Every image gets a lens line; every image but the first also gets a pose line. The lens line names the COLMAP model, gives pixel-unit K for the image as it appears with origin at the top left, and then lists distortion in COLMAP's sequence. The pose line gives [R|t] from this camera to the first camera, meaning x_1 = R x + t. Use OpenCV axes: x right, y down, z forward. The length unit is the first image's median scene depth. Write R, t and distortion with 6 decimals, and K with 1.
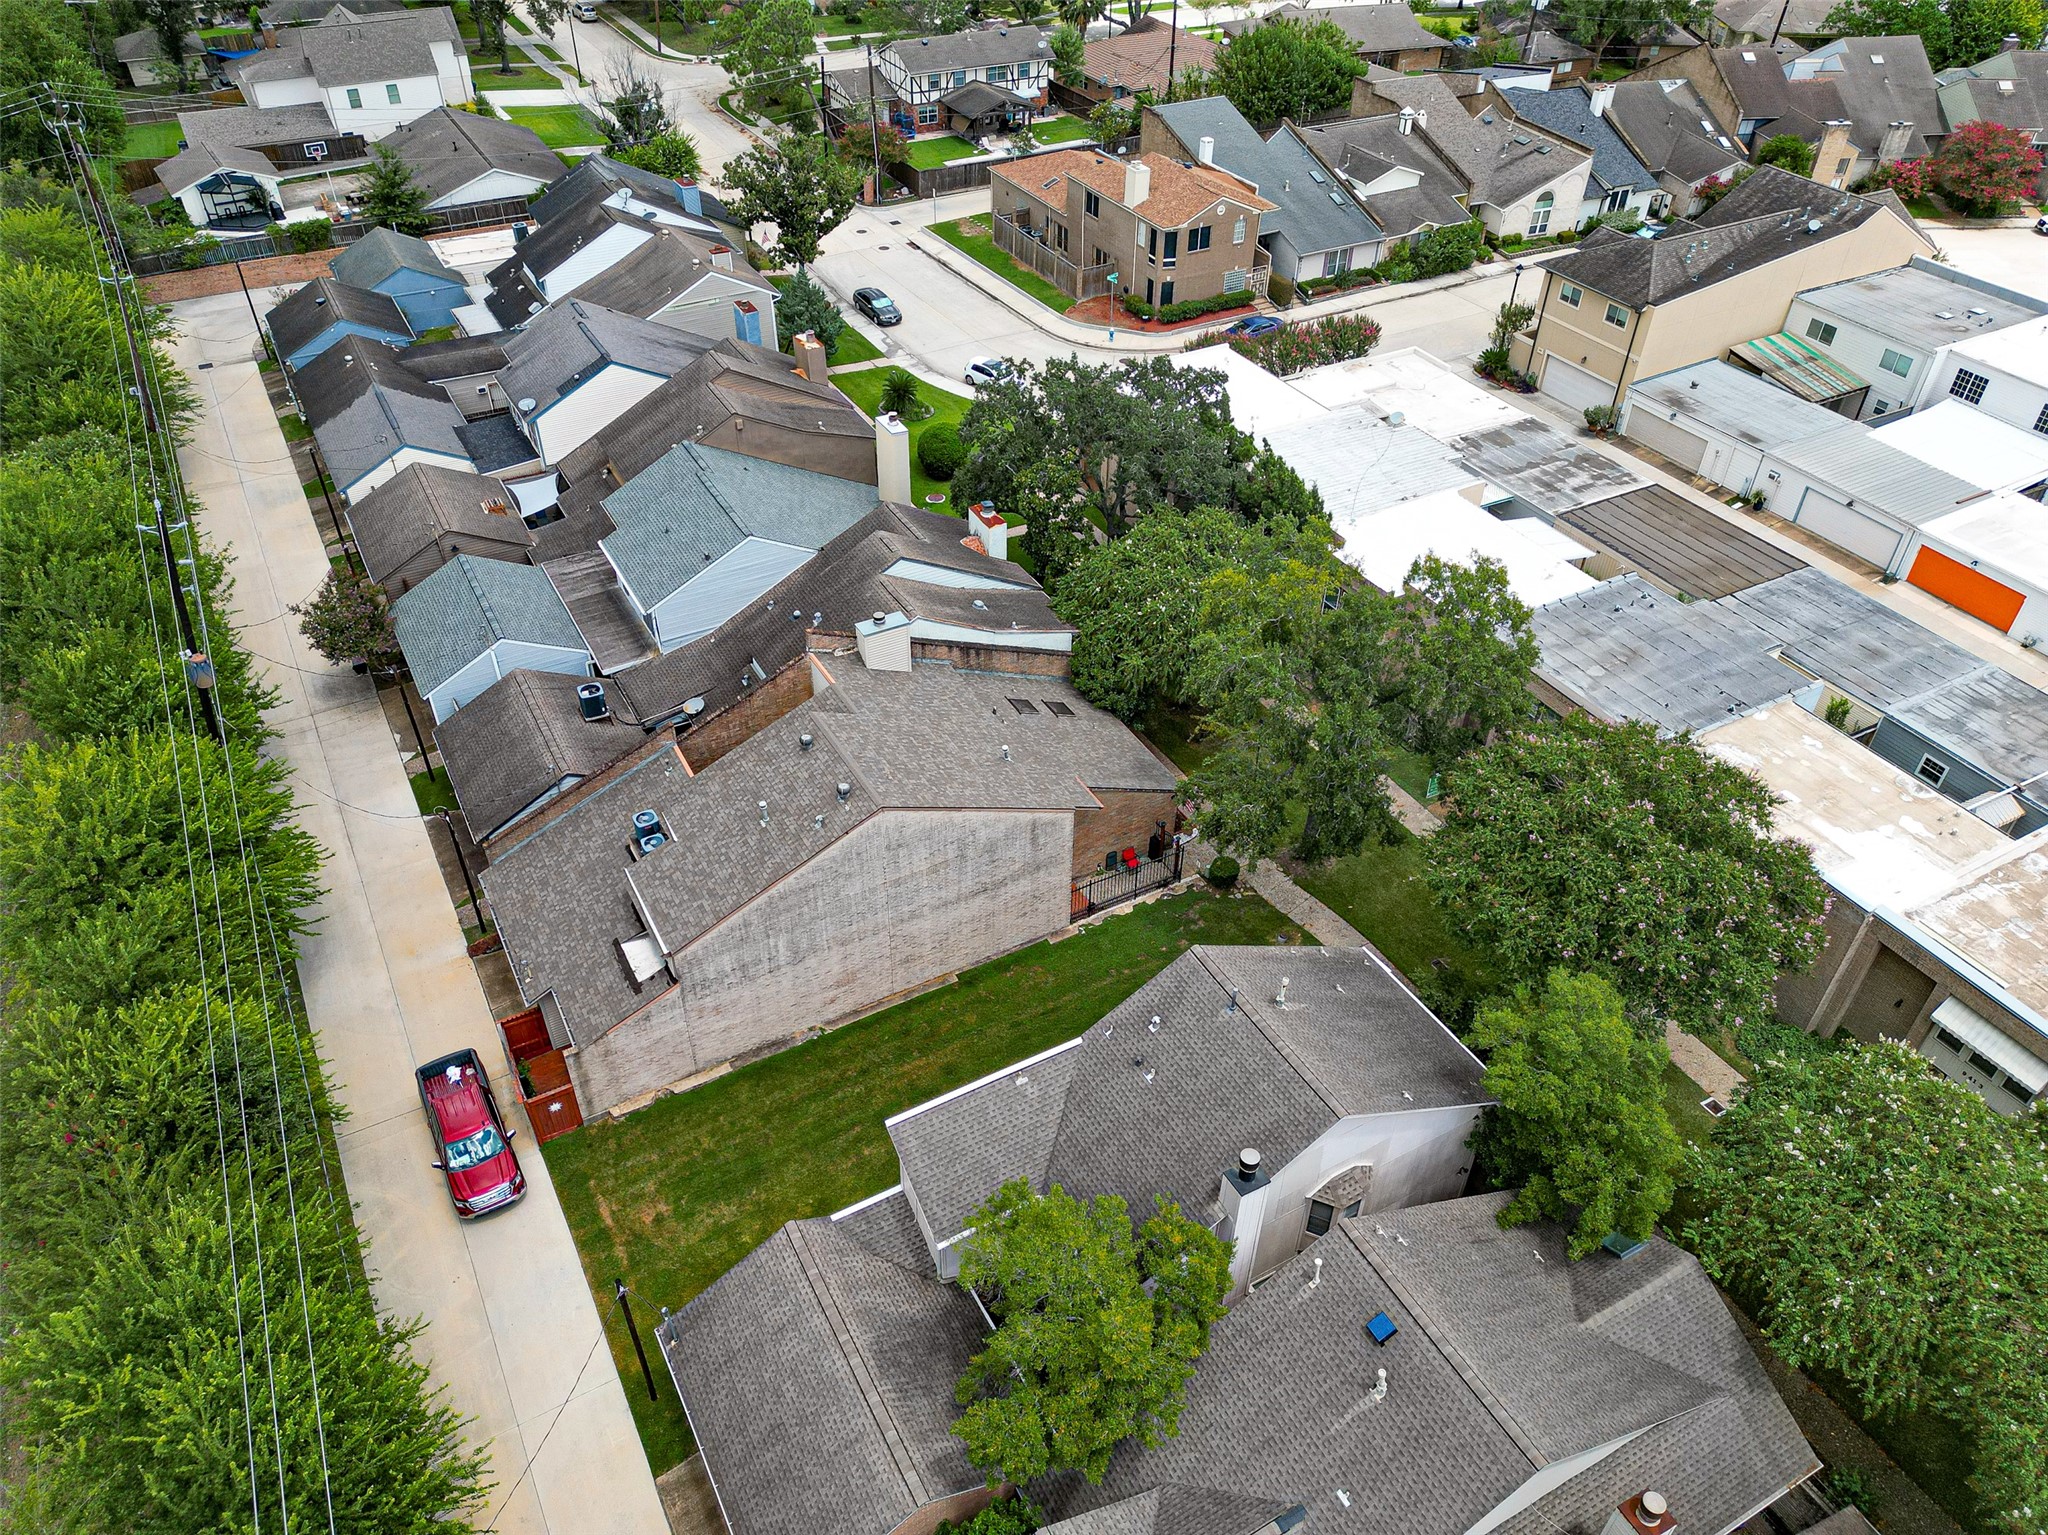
lens RADIAL K [[1440.0, 0, 1023.0], [0, 1440.0, 770.0], [0, 0, 1]] dist [0.078262, -0.077588]
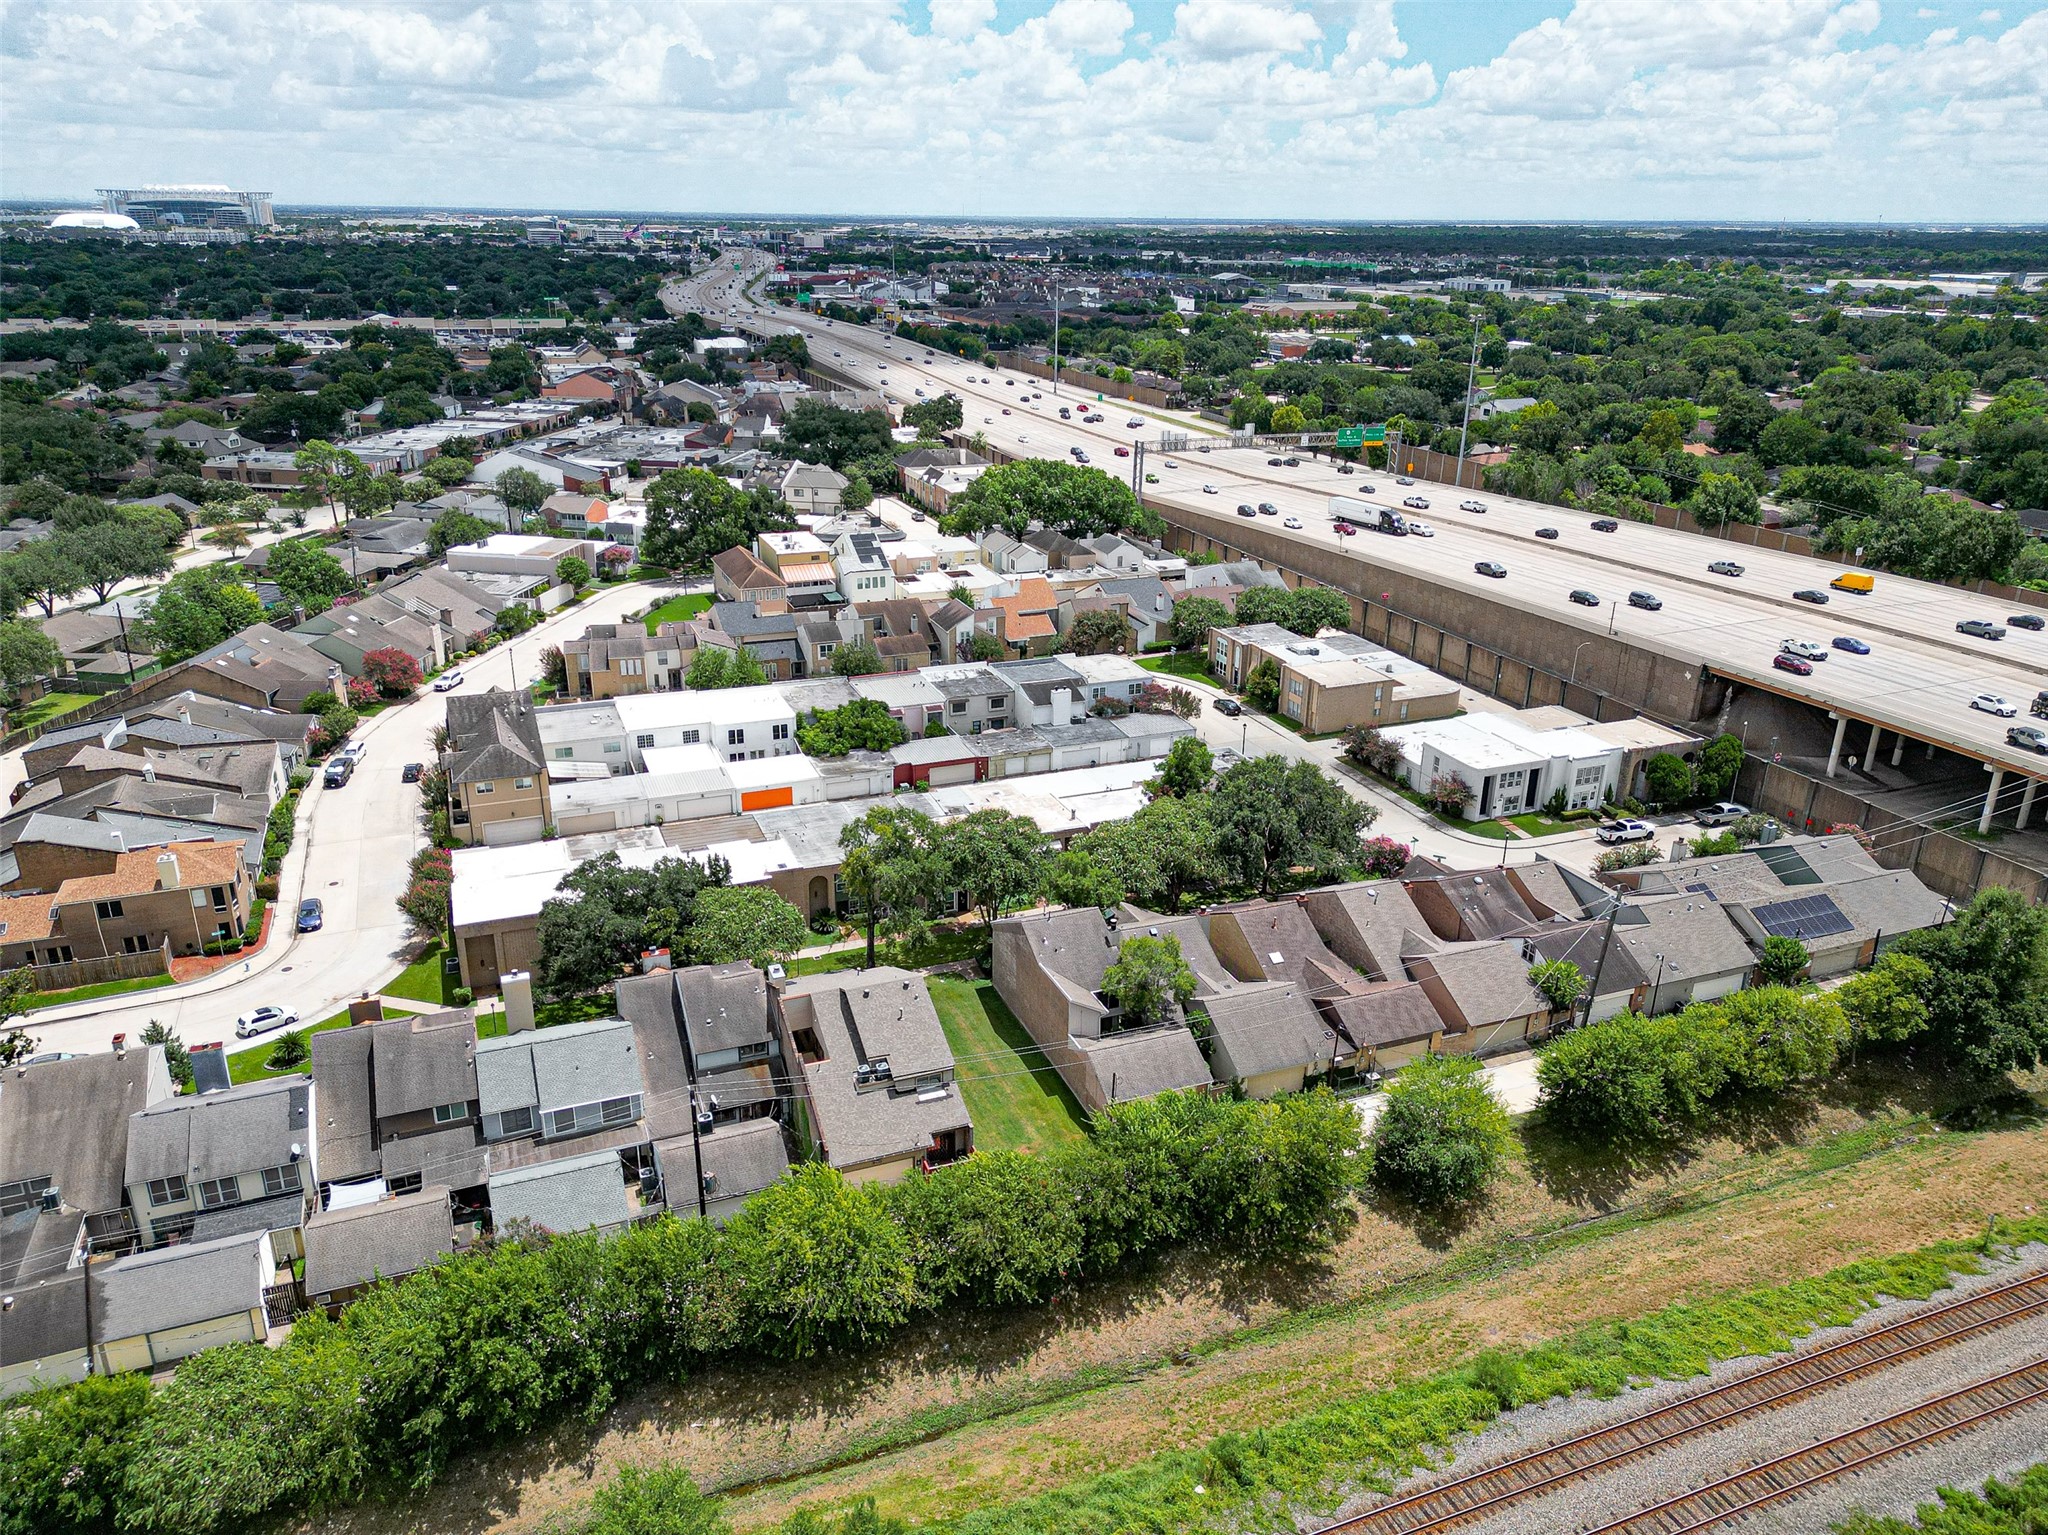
lens RADIAL K [[1432.8, 0, 1024.1], [0, 1432.8, 775.6], [0, 0, 1]] dist [0.089635, -0.095311]
pose [[0.124603, -0.370152, 0.920577, -1.483578], [0.620479, 0.753077, 0.218818, -0.439693], [-0.774261, 0.543933, 0.323507, -0.026641]]
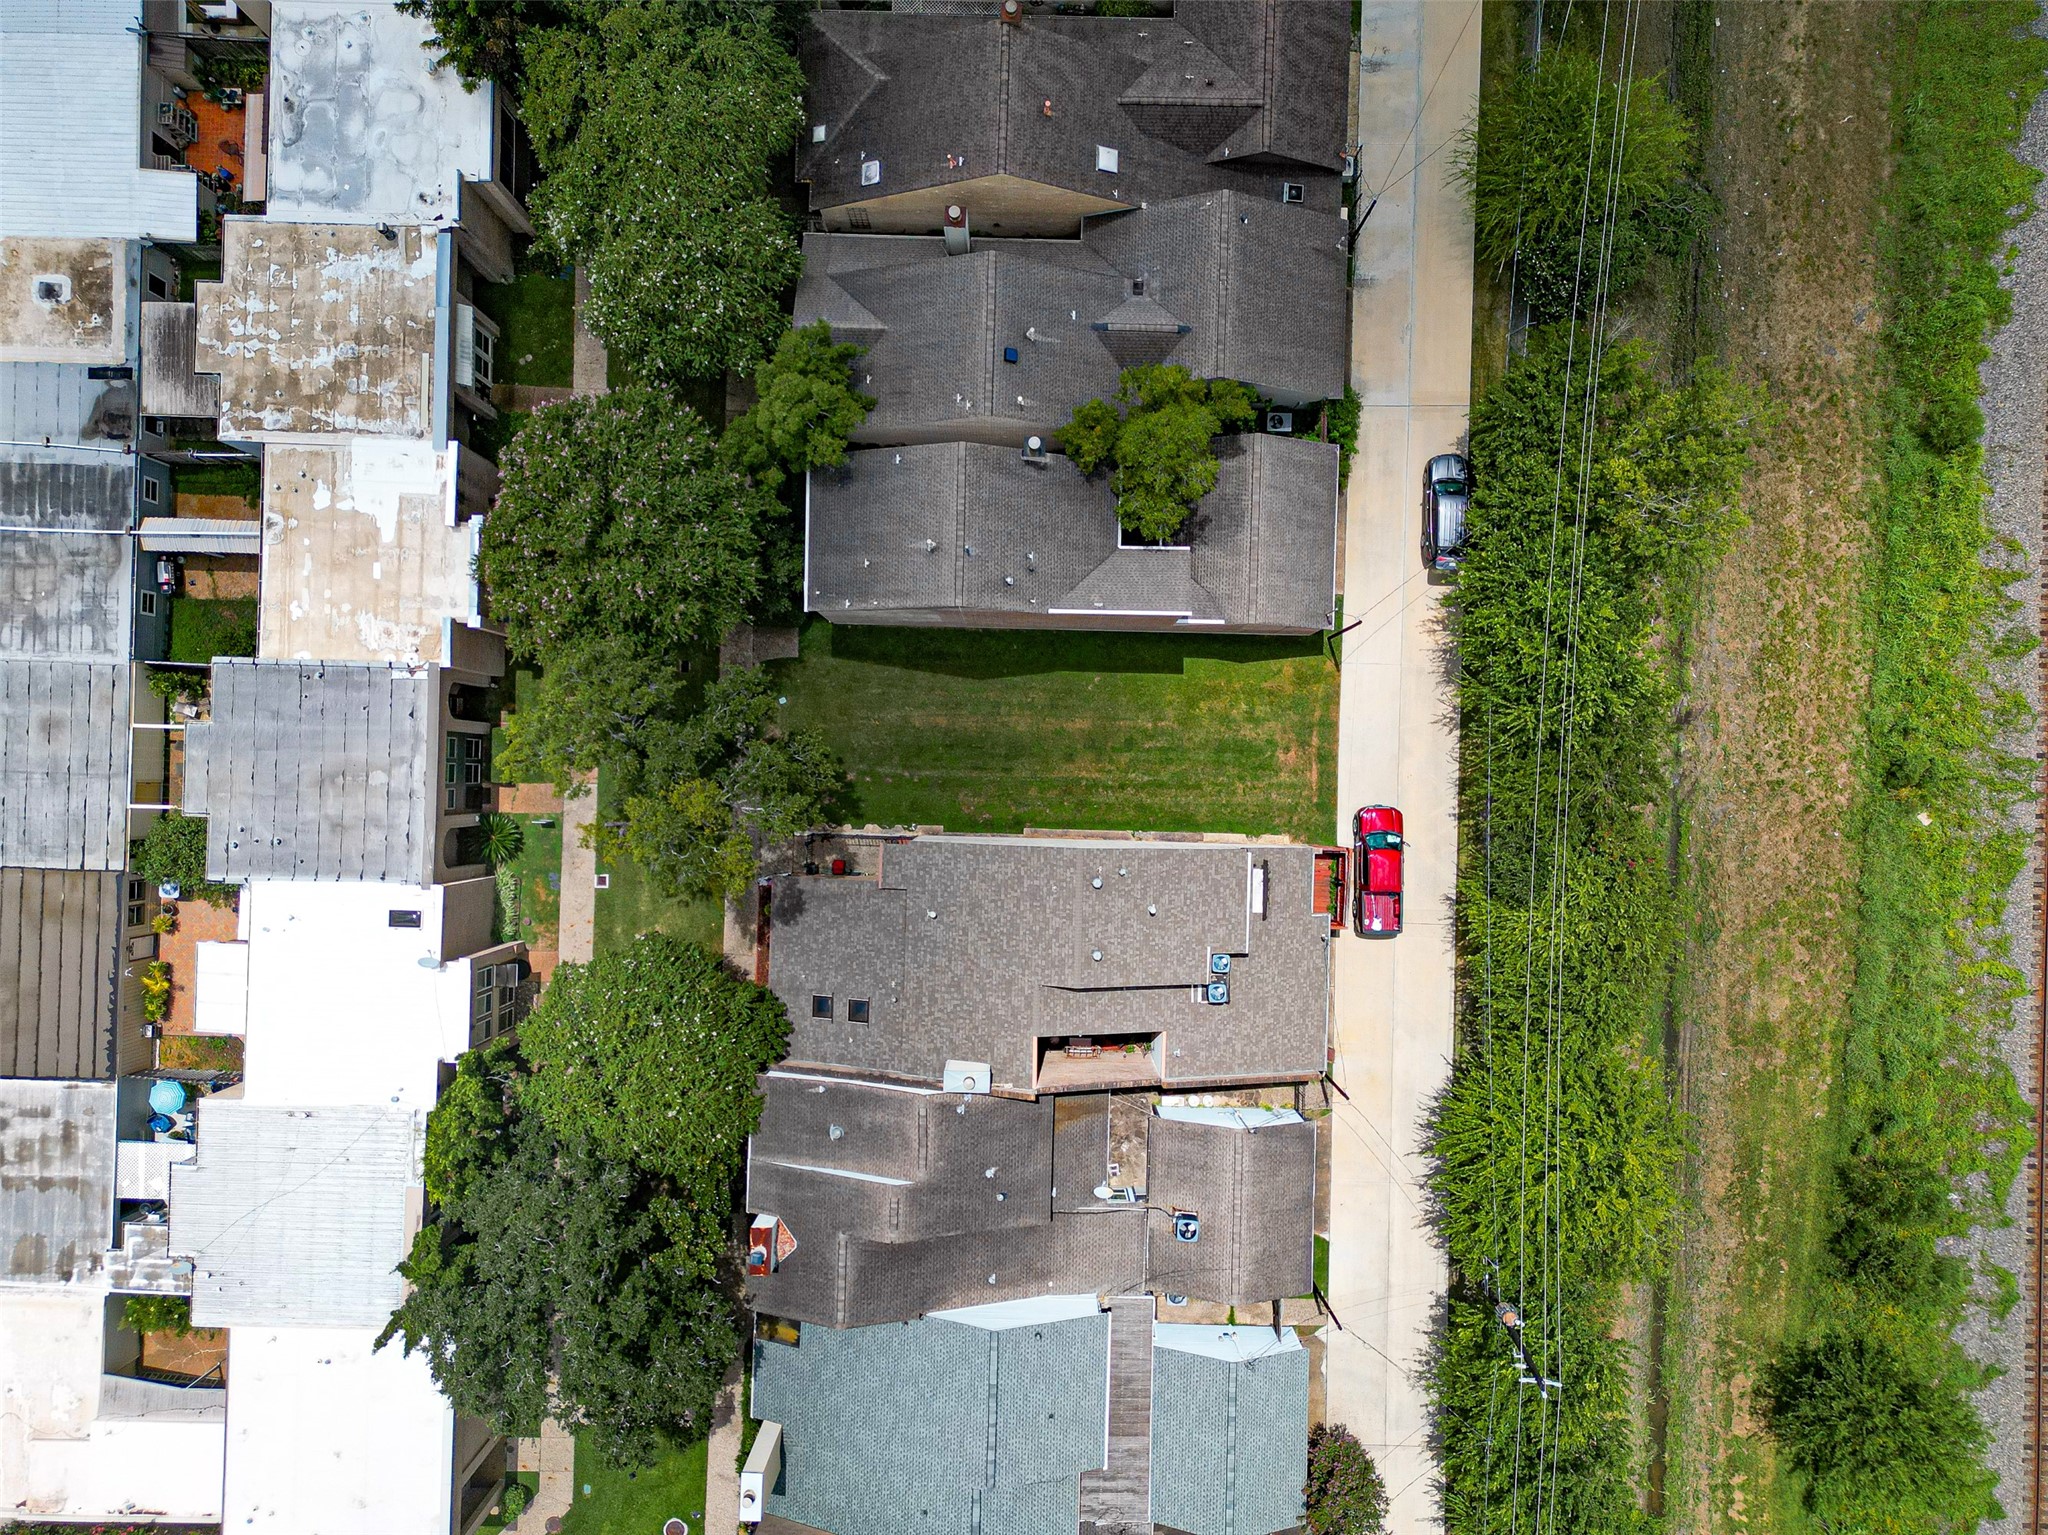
lens RADIAL K [[1420.9, 0, 1023.3], [0, 1420.9, 774.8], [0, 0, 1]] dist [0.079610, -0.070446]
pose [[-0.862654, -0.505693, -0.010186, -0.005436], [0.312621, -0.548911, 0.775219, -0.677696], [-0.397614, 0.665561, 0.631611, 0.123431]]
